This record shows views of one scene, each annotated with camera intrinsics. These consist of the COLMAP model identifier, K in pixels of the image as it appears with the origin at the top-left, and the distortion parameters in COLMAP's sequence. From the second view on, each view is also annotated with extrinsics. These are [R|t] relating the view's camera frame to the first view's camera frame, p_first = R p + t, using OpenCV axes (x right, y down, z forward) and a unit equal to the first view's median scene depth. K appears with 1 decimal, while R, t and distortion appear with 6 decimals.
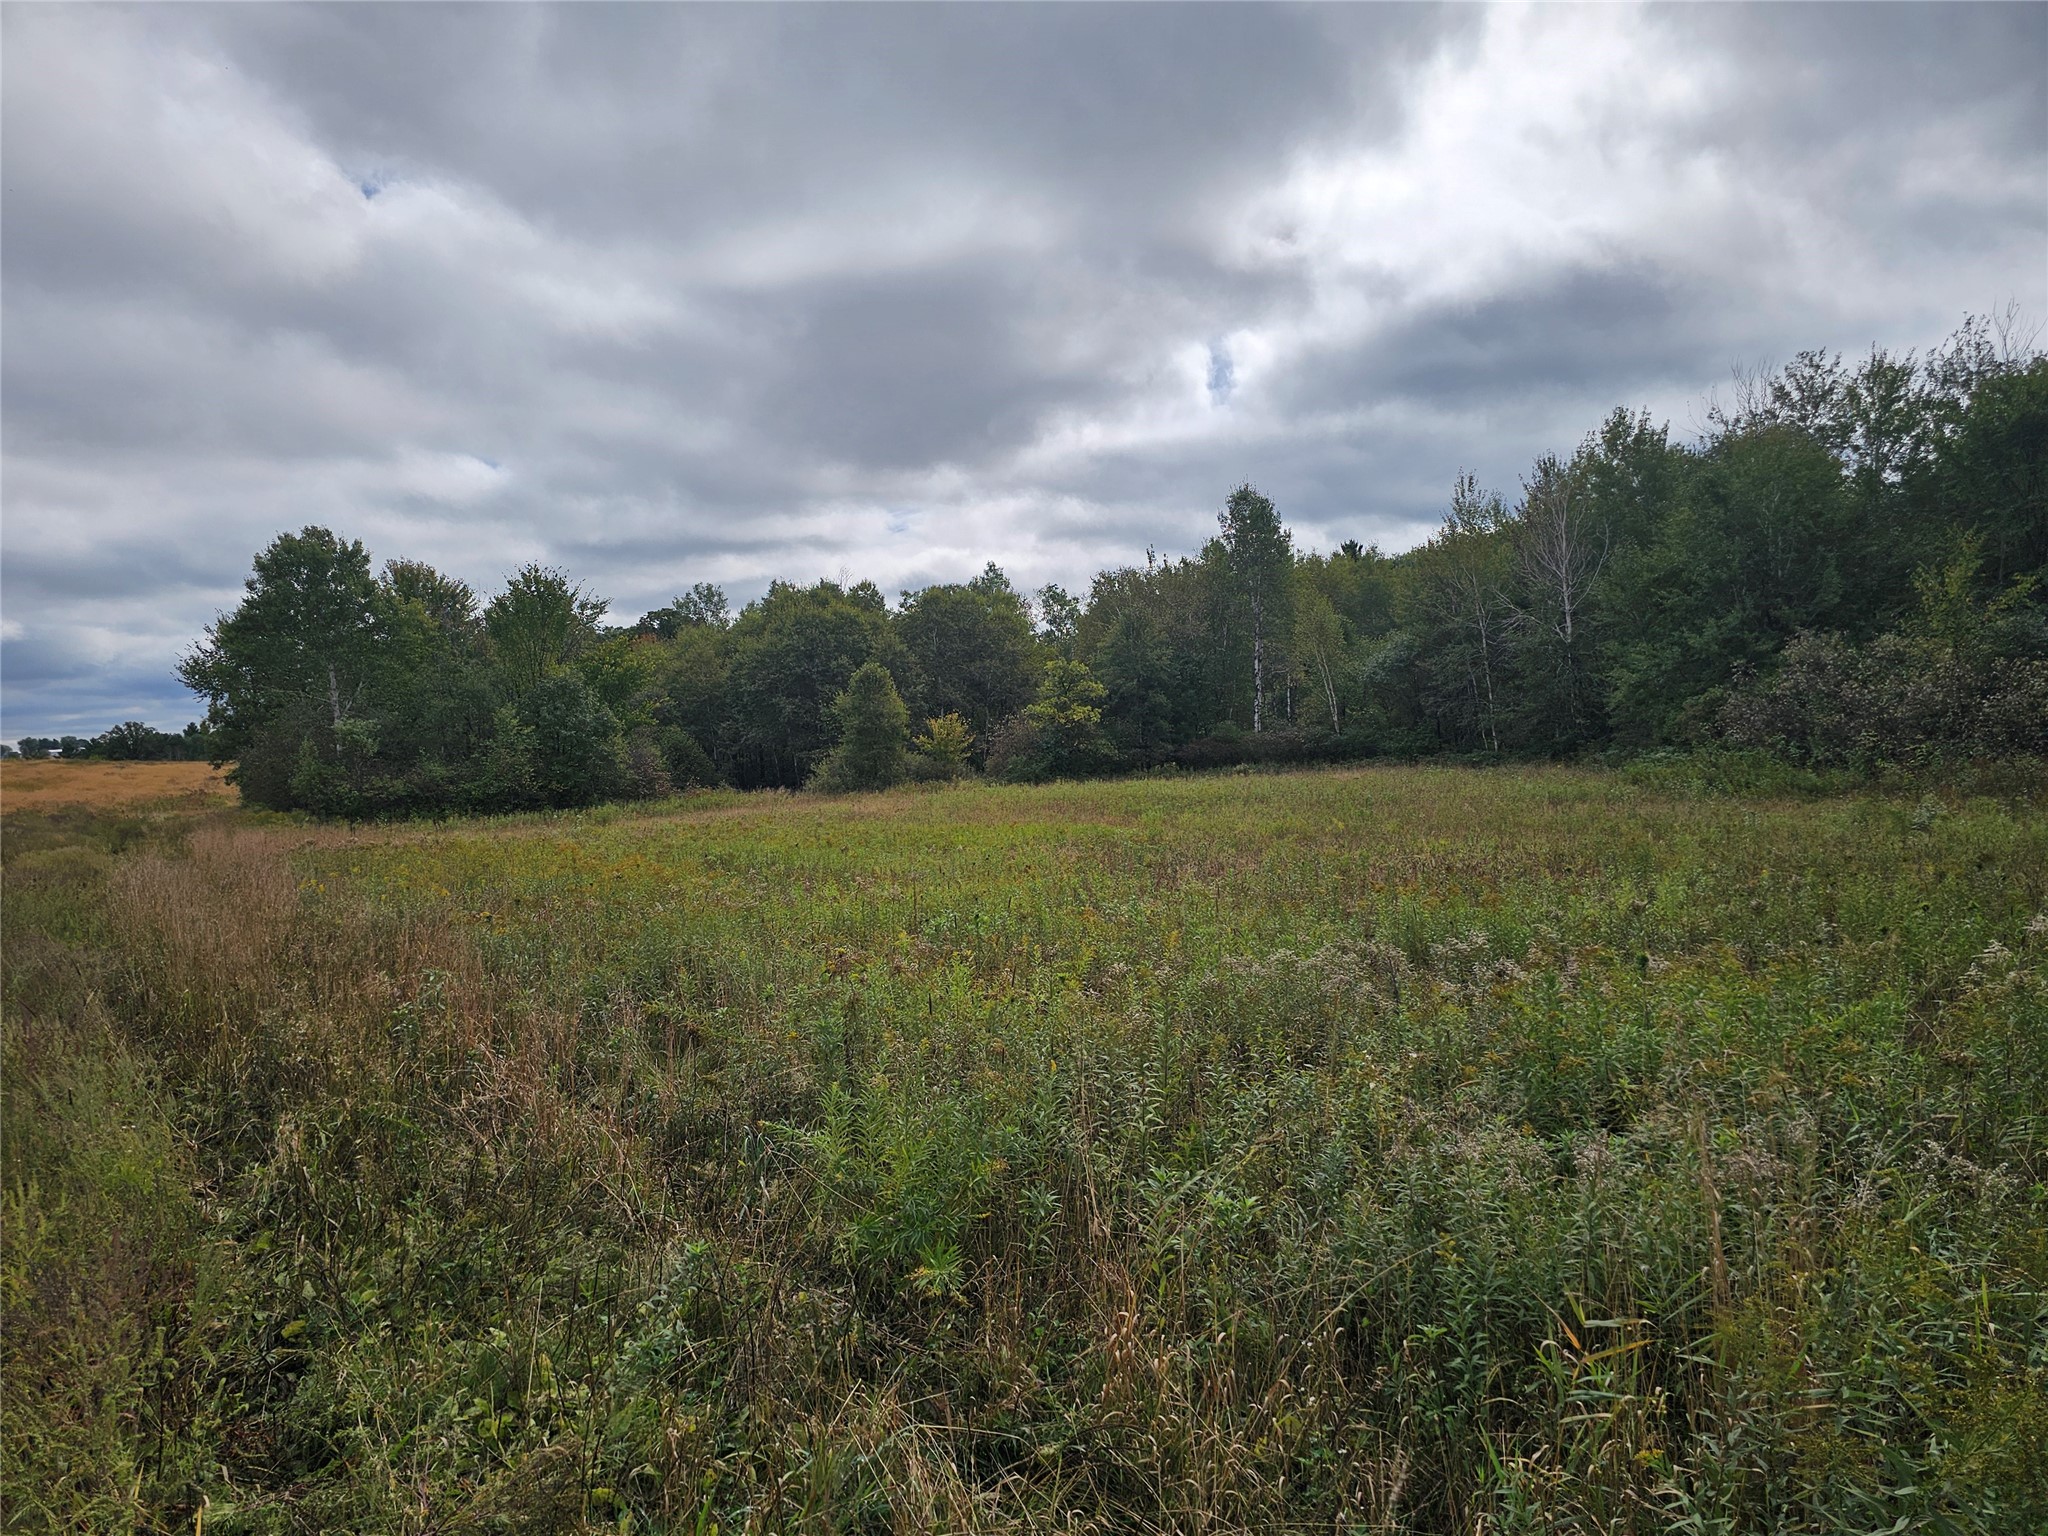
lens RADIAL K [[1392.7, 0, 1011.1], [0, 1392.7, 756.8], [0, 0, 1]] dist [0.053669, -0.045739]
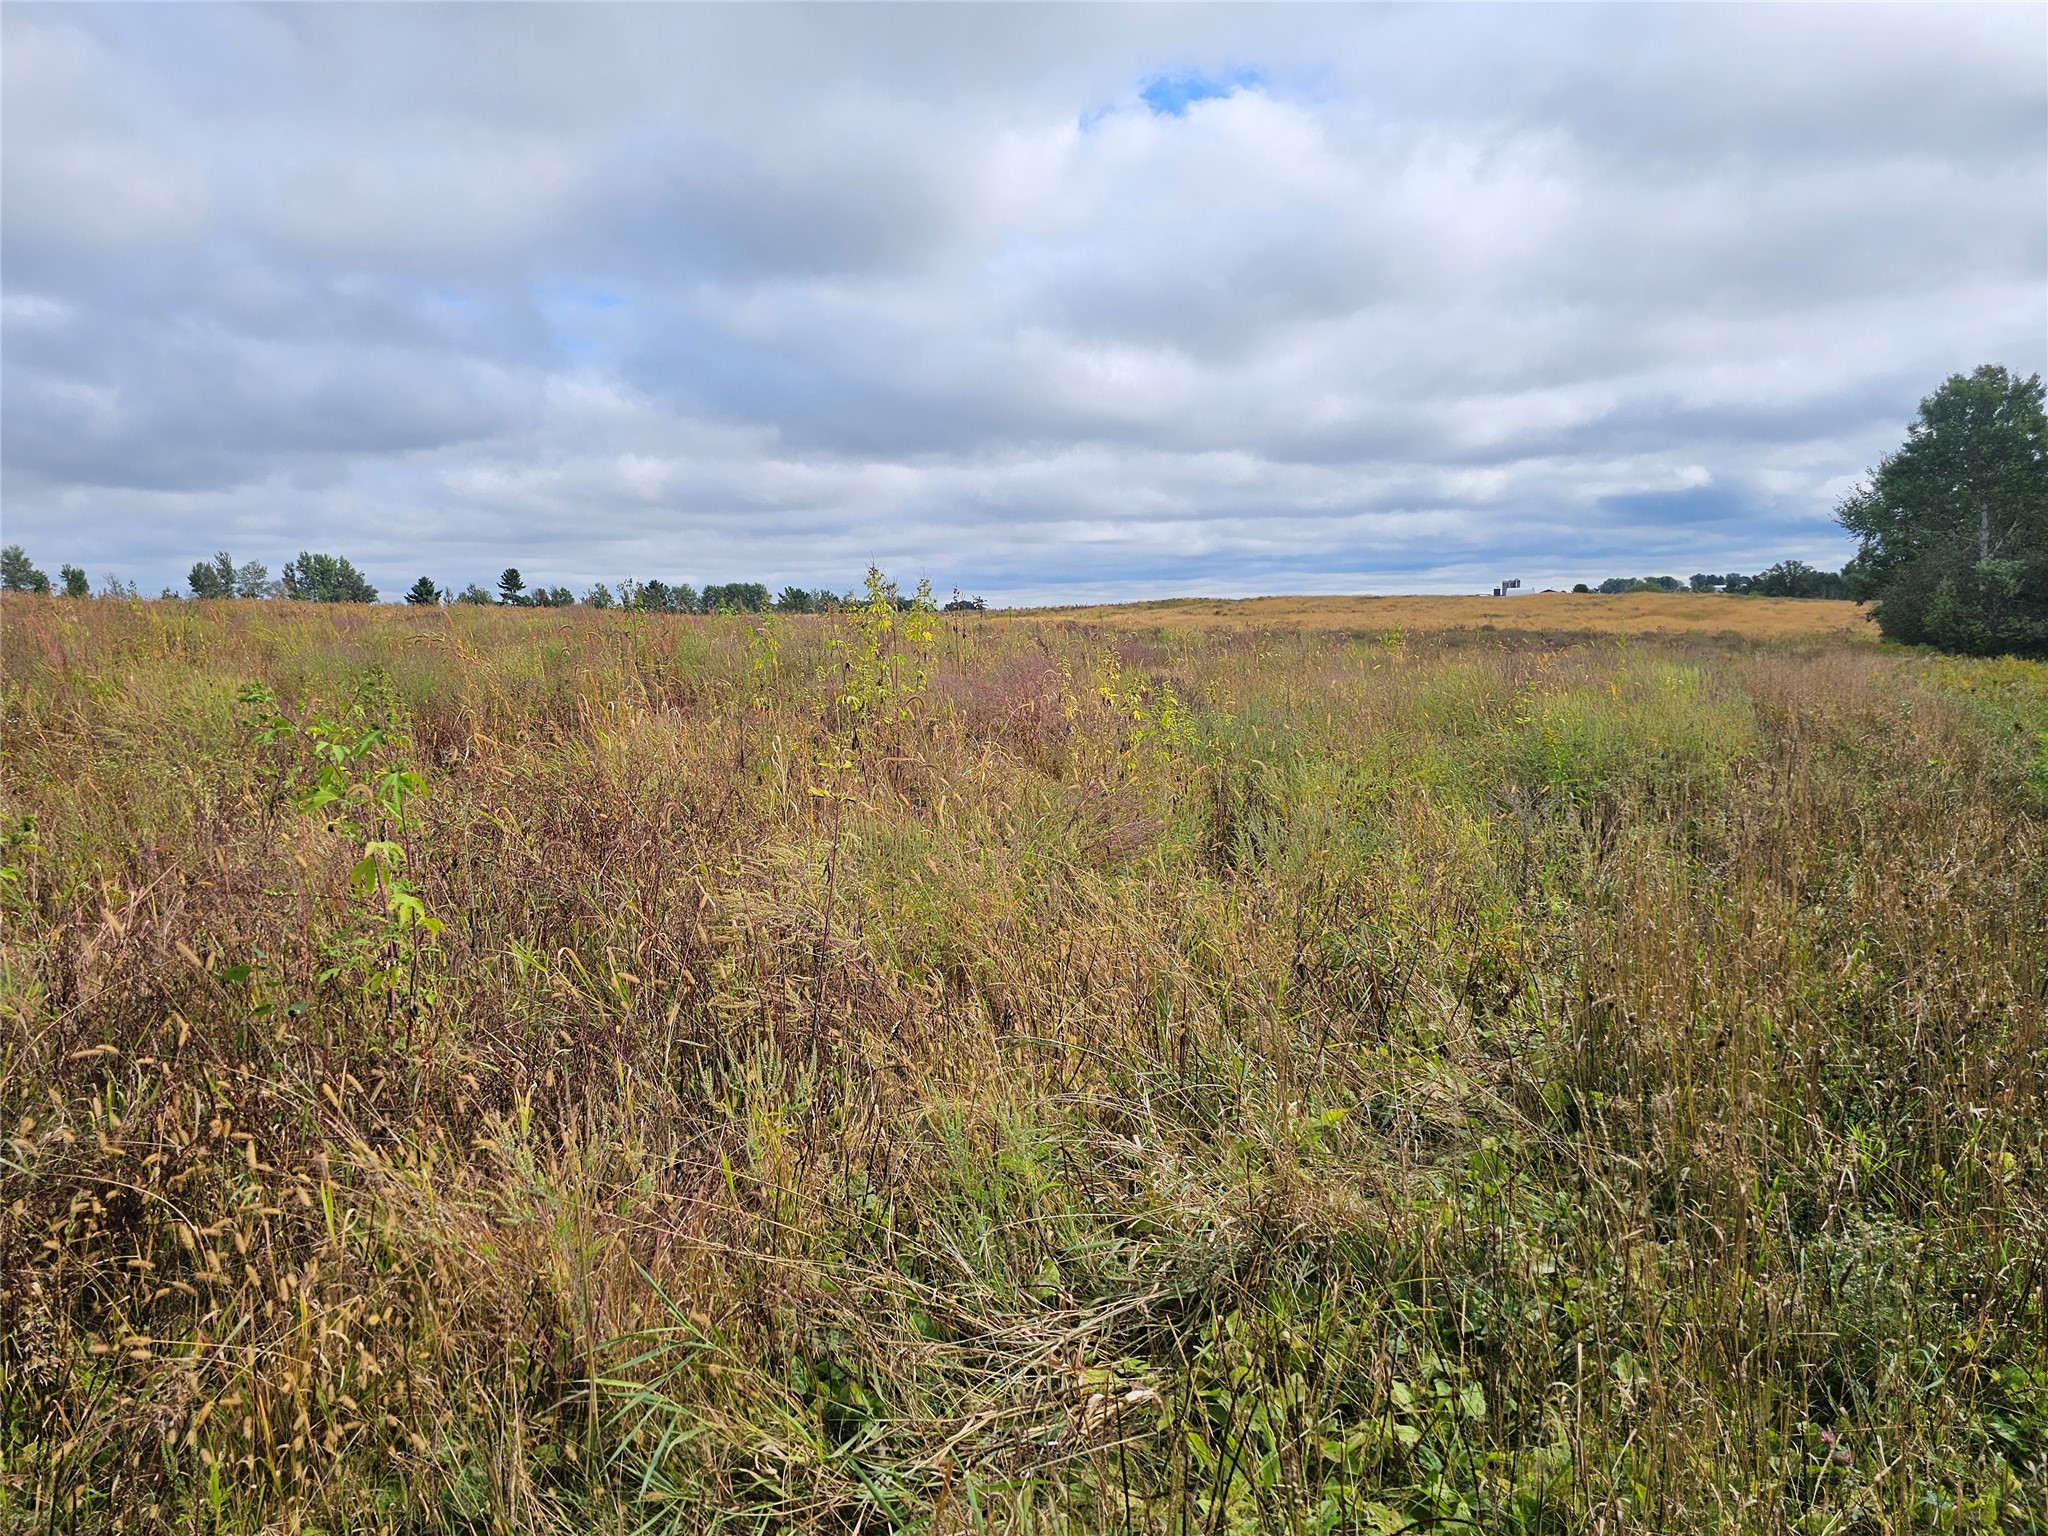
lens RADIAL K [[1392.7, 0, 977.8], [0, 1392.7, 788.3], [0, 0, 1]] dist [0.053669, -0.045739]
pose [[0.475220, 0.153295, -0.866410, 0.081390], [-0.034804, 0.987210, 0.155579, 0.002474], [0.879178, -0.043779, 0.474478, -0.121875]]
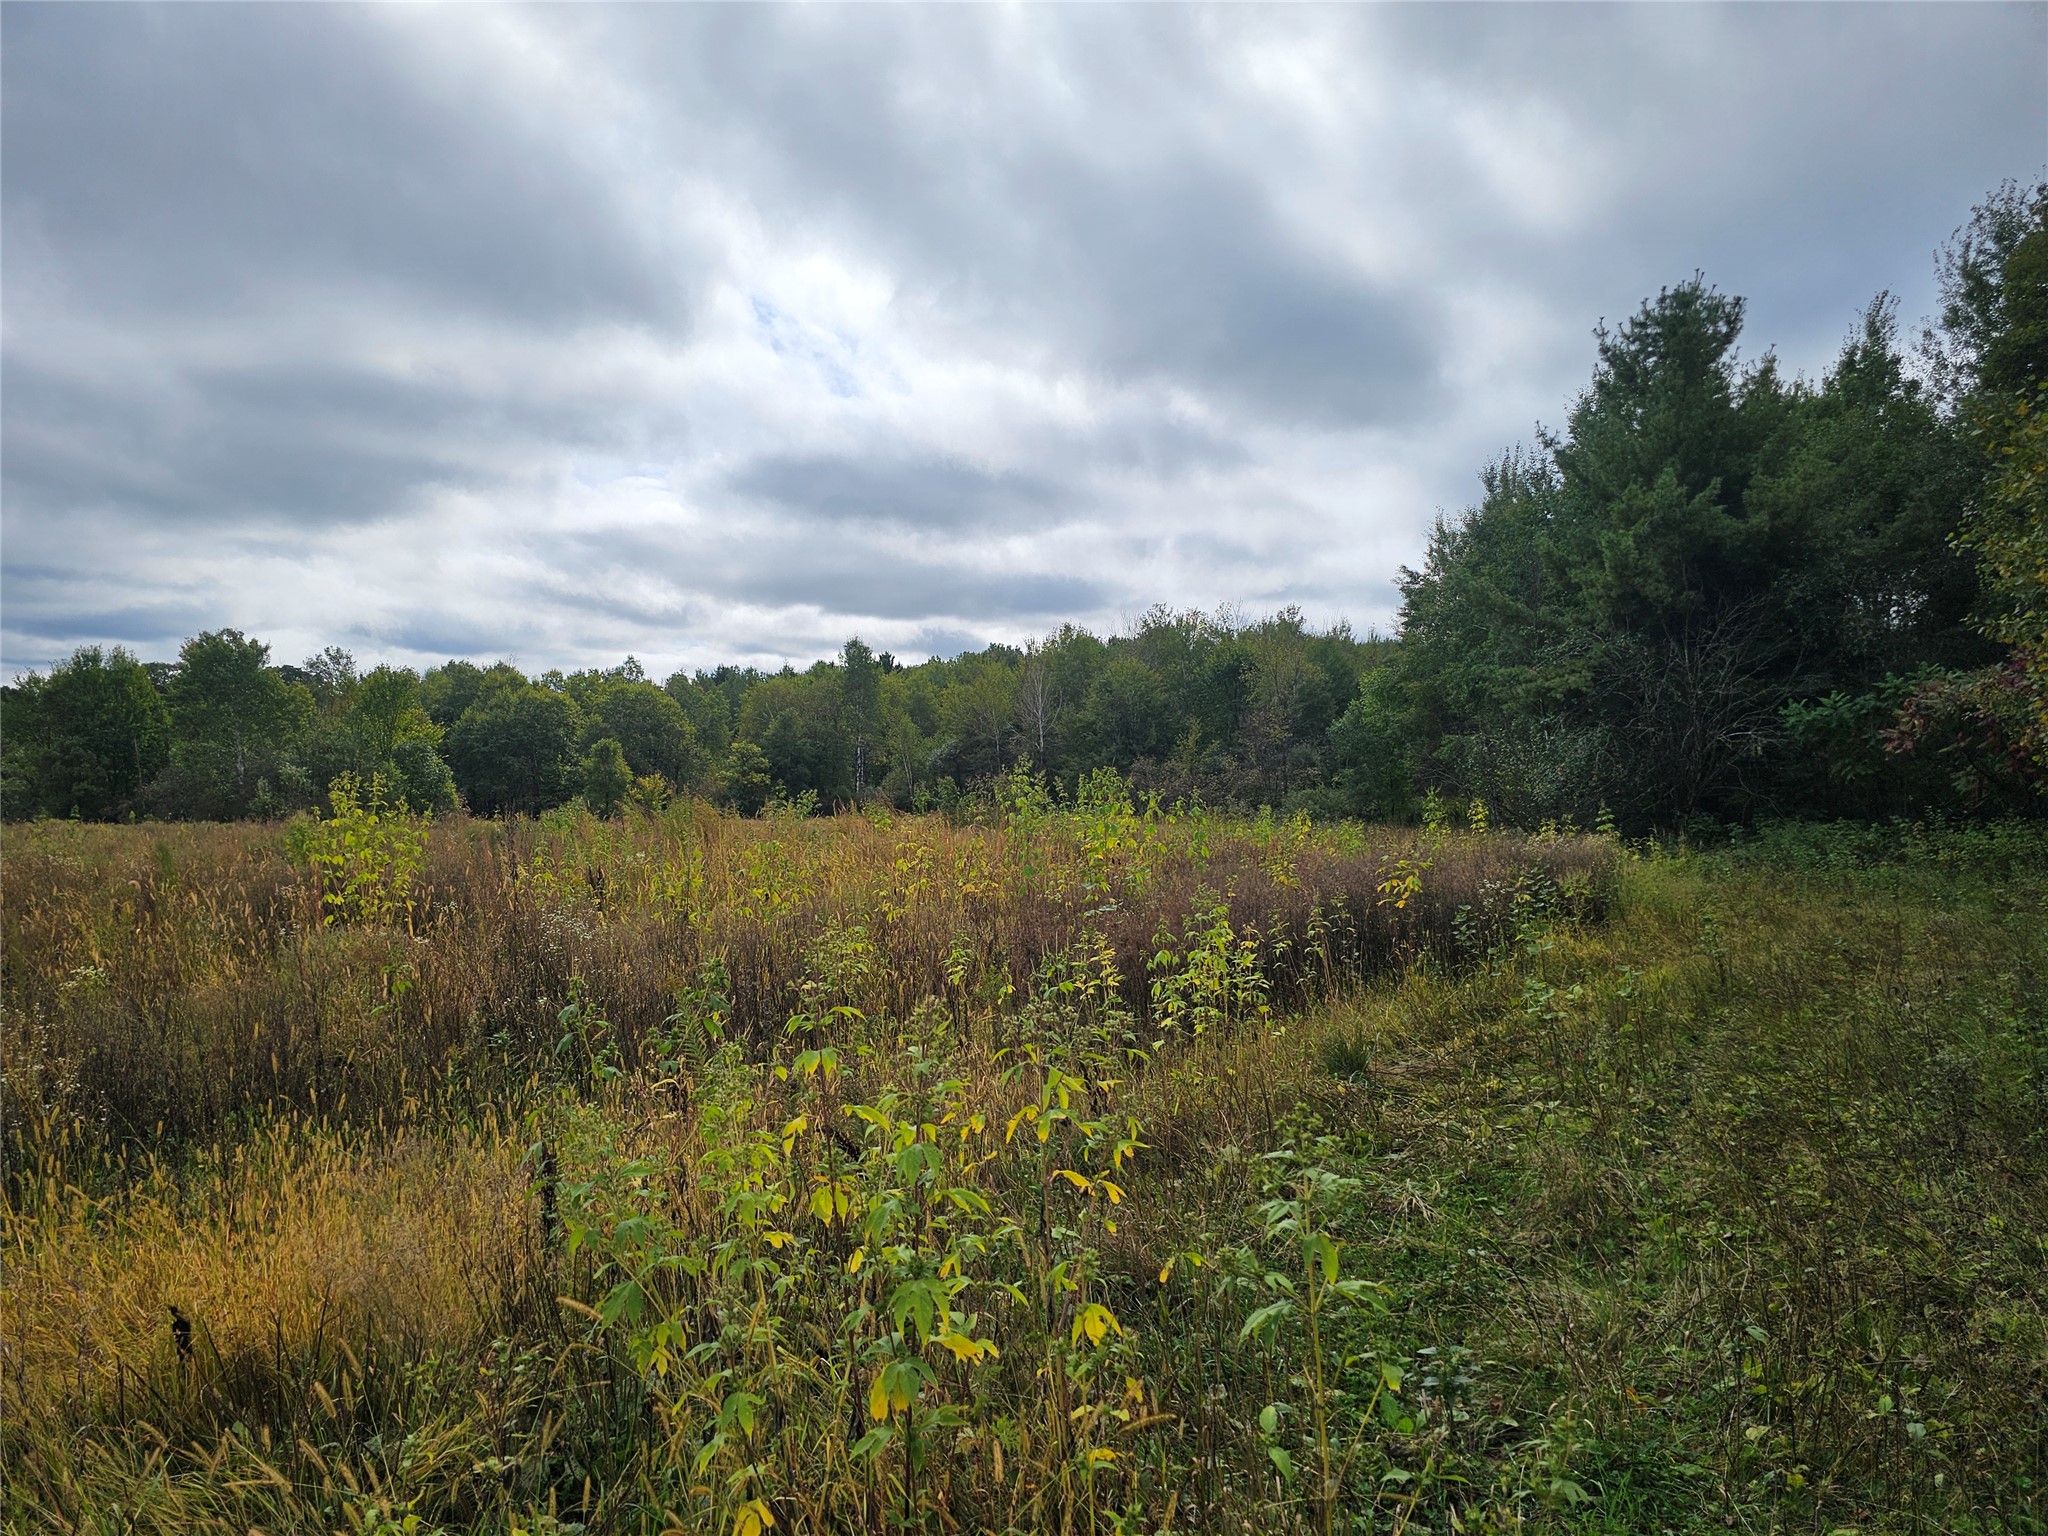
lens RADIAL K [[1392.7, 0, 1006.1], [0, 1392.7, 790.0], [0, 0, 1]] dist [0.053669, -0.045739]
pose [[0.933293, 0.033770, 0.357523, -0.265579], [-0.026245, 0.999320, -0.025882, 0.016987], [-0.358154, 0.014773, 0.933545, -0.616325]]
